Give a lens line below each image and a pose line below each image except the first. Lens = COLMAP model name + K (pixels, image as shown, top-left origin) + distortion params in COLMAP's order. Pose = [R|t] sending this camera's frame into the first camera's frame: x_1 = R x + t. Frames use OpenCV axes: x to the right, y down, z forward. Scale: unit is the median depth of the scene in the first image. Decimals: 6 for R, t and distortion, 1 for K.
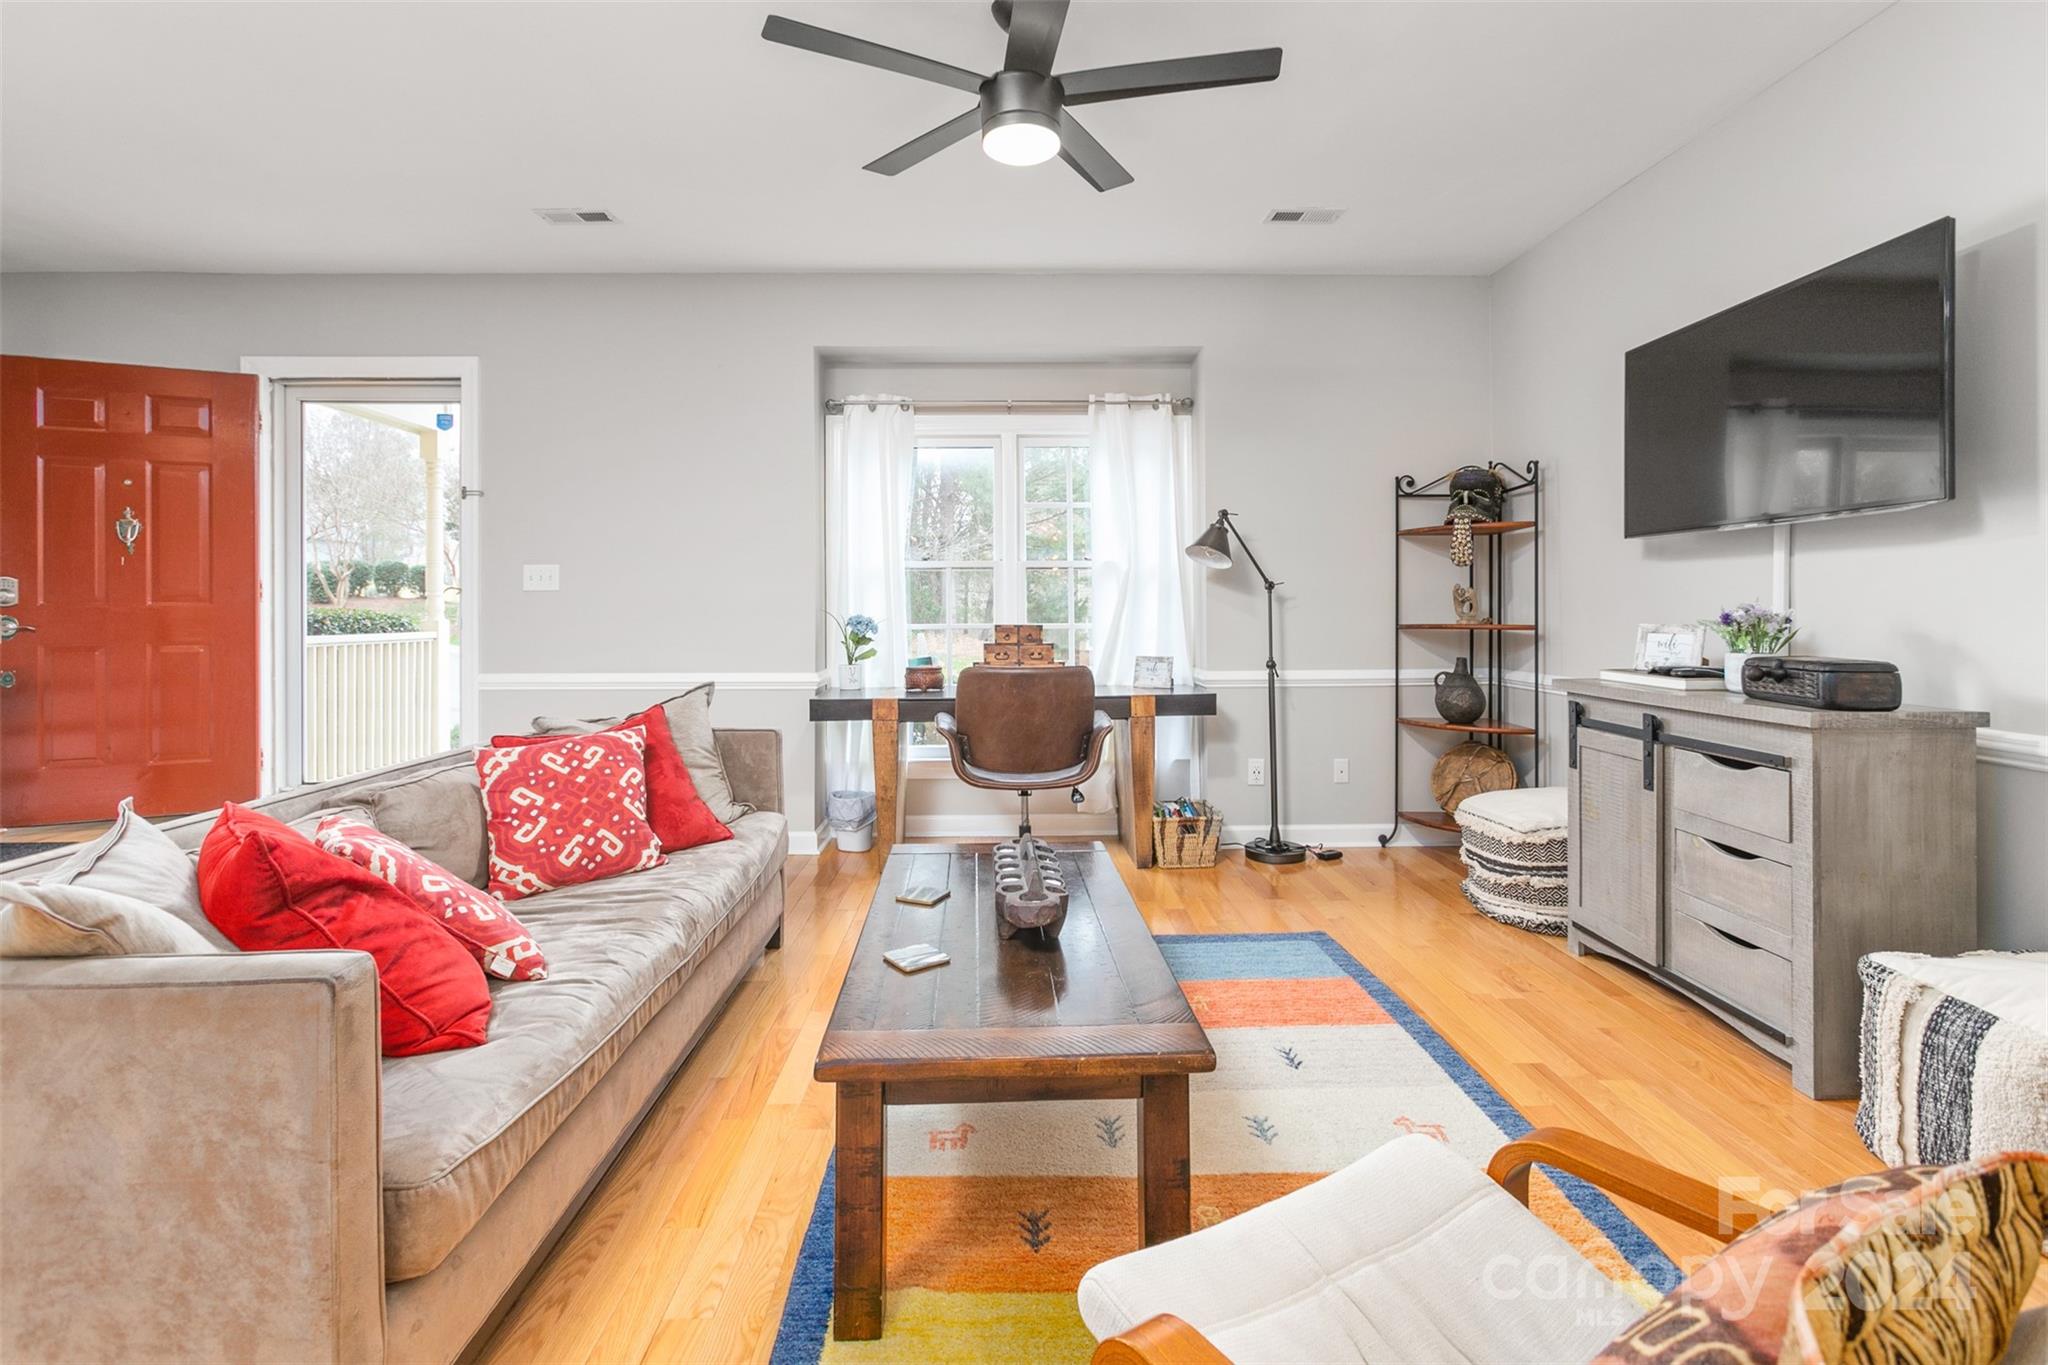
lens RADIAL K [[945.5, 0, 1020.0], [0, 945.5, 610.3], [0, 0, 1]] dist [-0.000154, 0.000186]
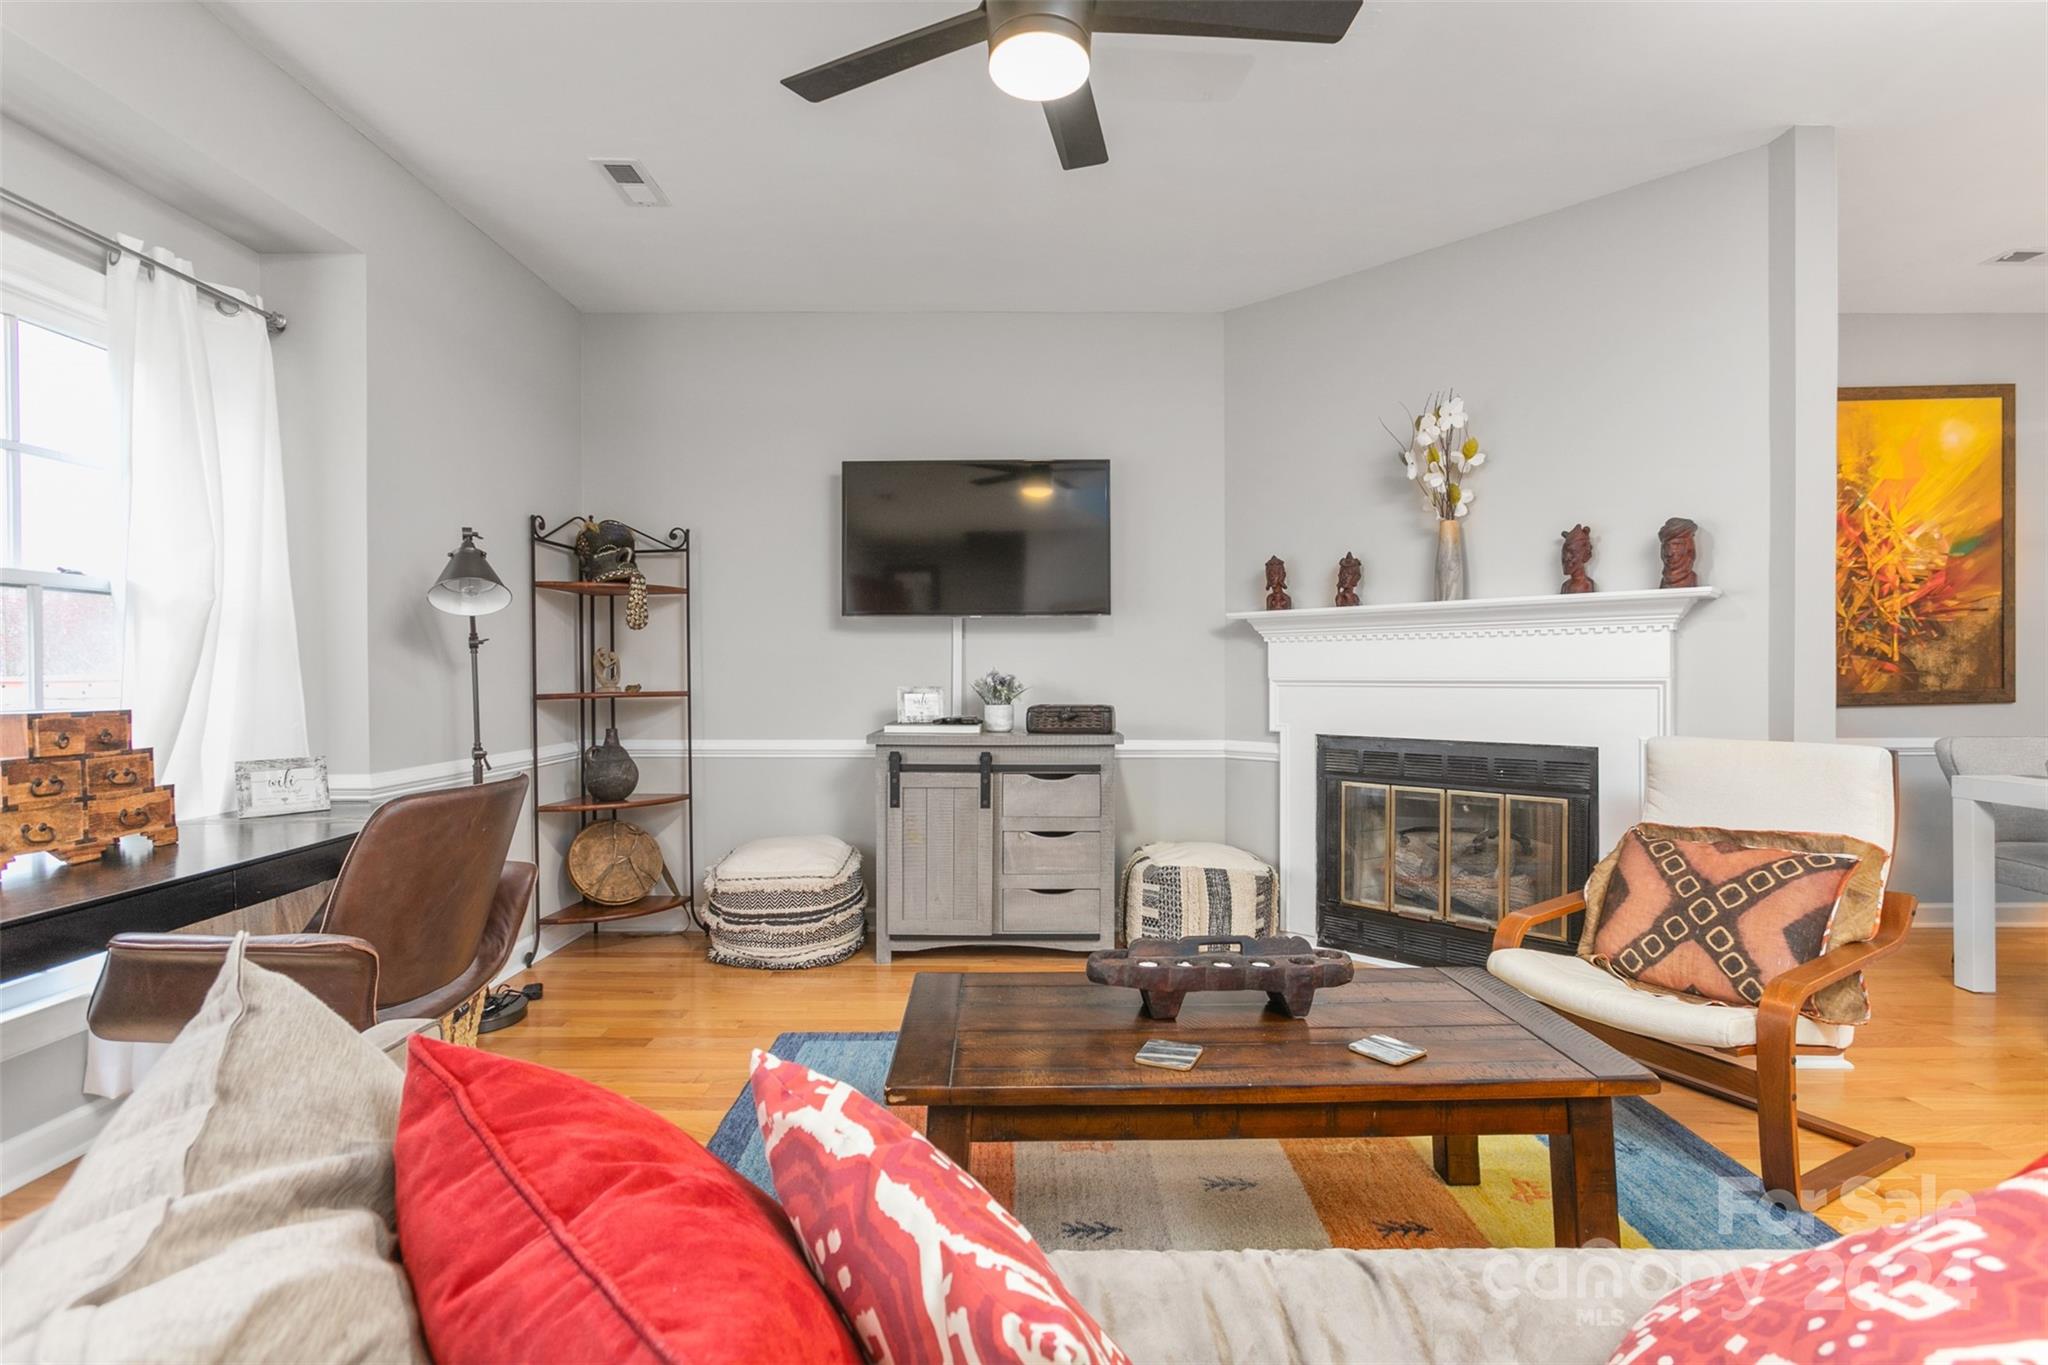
lens RADIAL K [[973.0, 0, 1024.0], [0, 973.0, 682.5], [0, 0, 1]] dist [-0.000959, -0.000152]
pose [[0.008432, -0.006606, 0.999943, -0.581111], [0.002105, 0.999976, 0.006588, 0.000096], [-0.999962, 0.002049, 0.008446, 0.737309]]
